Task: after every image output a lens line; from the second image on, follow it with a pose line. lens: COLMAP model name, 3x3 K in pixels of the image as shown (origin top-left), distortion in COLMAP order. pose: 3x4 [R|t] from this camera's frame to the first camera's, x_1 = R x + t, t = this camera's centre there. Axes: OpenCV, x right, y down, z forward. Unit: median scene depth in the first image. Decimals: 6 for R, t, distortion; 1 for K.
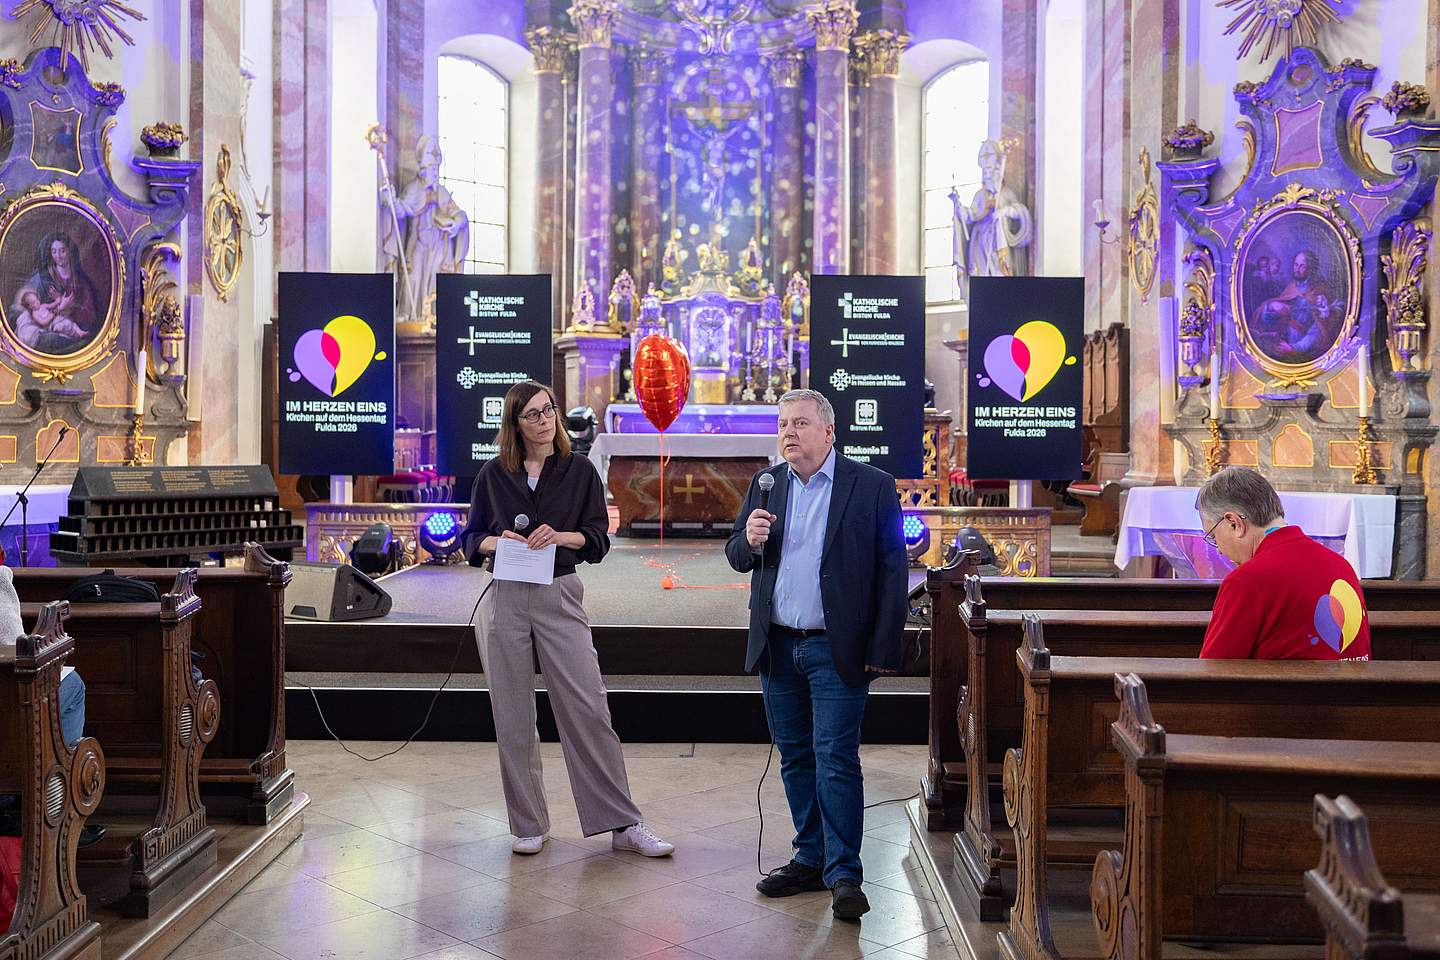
lens RADIAL K [[1352.1, 0, 717.4], [0, 1352.1, 434.8], [0, 0, 1]] dist [0.017633, 0.005733]
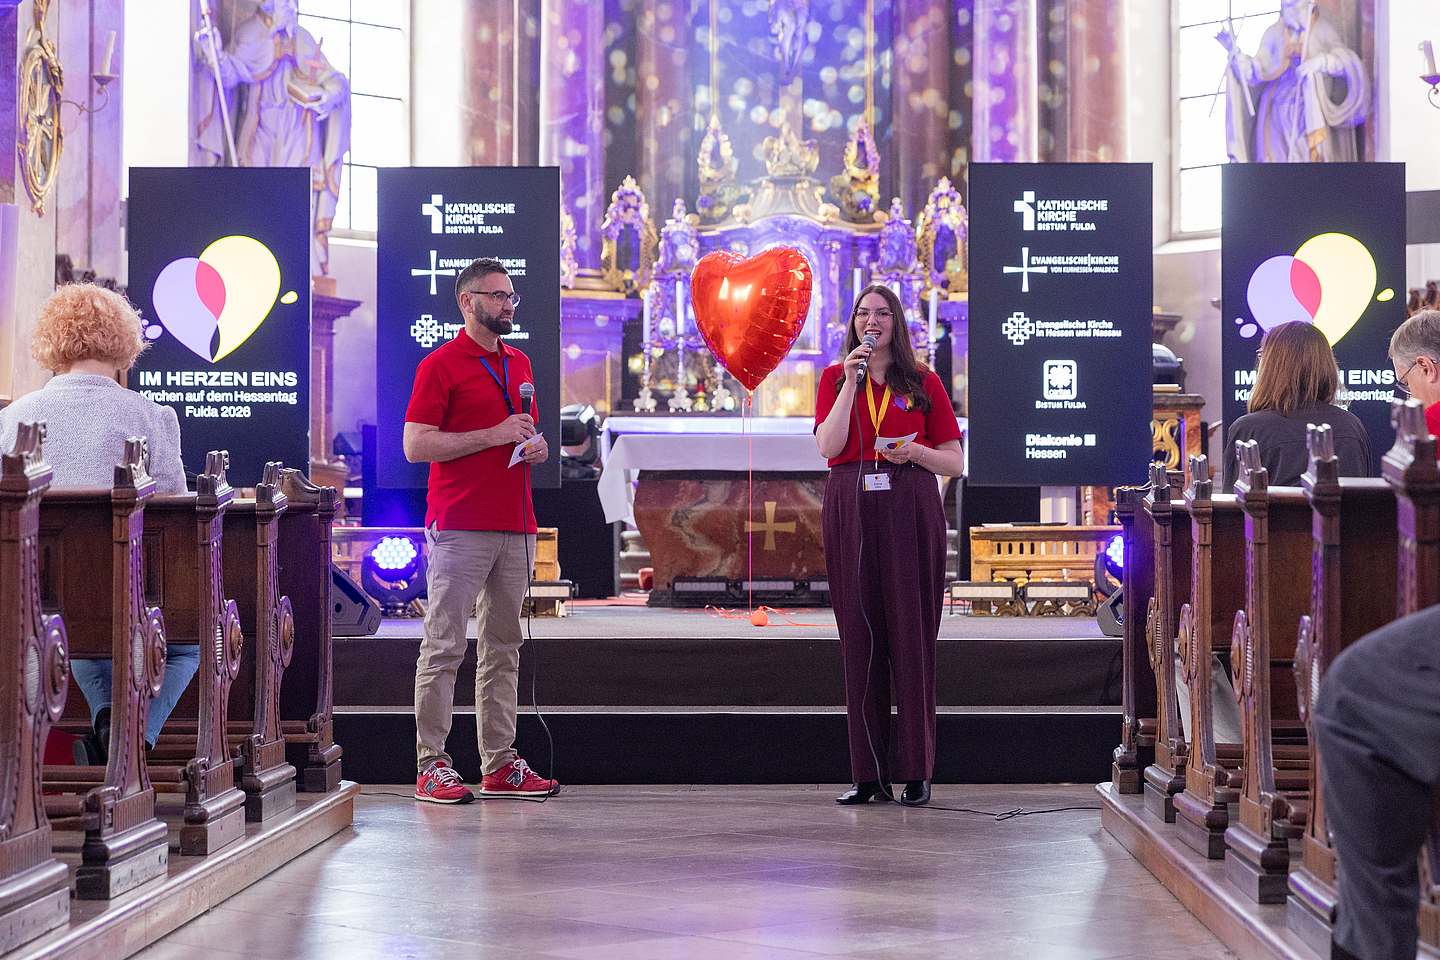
lens RADIAL K [[2500.9, 0, 731.2], [0, 2500.9, 351.3], [0, 0, 1]] dist [0.053001, 0.125743]
pose [[0.999628, -0.007159, -0.026322, -0.011457], [0.005788, 0.998640, -0.051806, 0.027841], [0.026657, 0.051634, 0.998310, -0.157738]]
